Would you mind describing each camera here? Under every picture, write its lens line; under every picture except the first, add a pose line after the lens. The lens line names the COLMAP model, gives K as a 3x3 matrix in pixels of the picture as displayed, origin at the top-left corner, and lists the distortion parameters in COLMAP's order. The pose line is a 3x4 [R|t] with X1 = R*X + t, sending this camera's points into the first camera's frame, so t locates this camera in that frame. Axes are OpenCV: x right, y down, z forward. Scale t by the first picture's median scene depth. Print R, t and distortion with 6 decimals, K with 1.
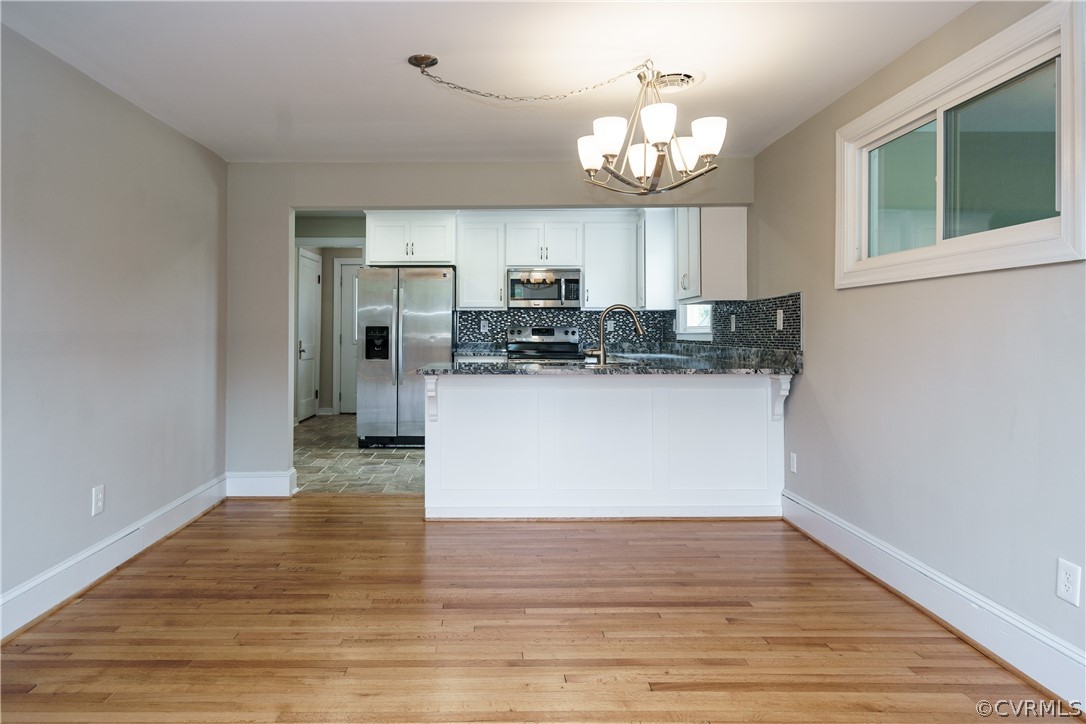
lens RADIAL K [[677.9, 0, 487.5], [0, 677.9, 325.8], [0, 0, 1]] dist [0.002298, 0.000428]
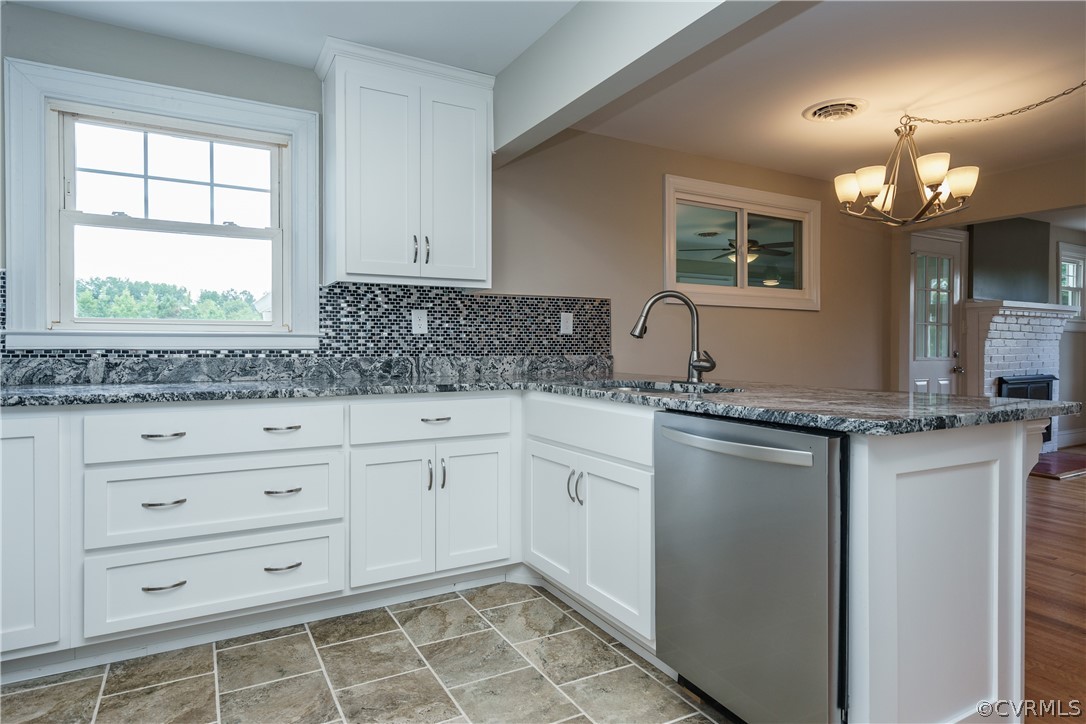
lens RADIAL K [[610.8, 0, 538.5], [0, 610.8, 347.8], [0, 0, 1]] dist [0.004374, -0.000255]
pose [[-0.496645, -0.003887, 0.867945, -0.167181], [-0.011139, 0.999936, -0.001895, 0.016205], [-0.867882, -0.010609, -0.496656, 0.873343]]
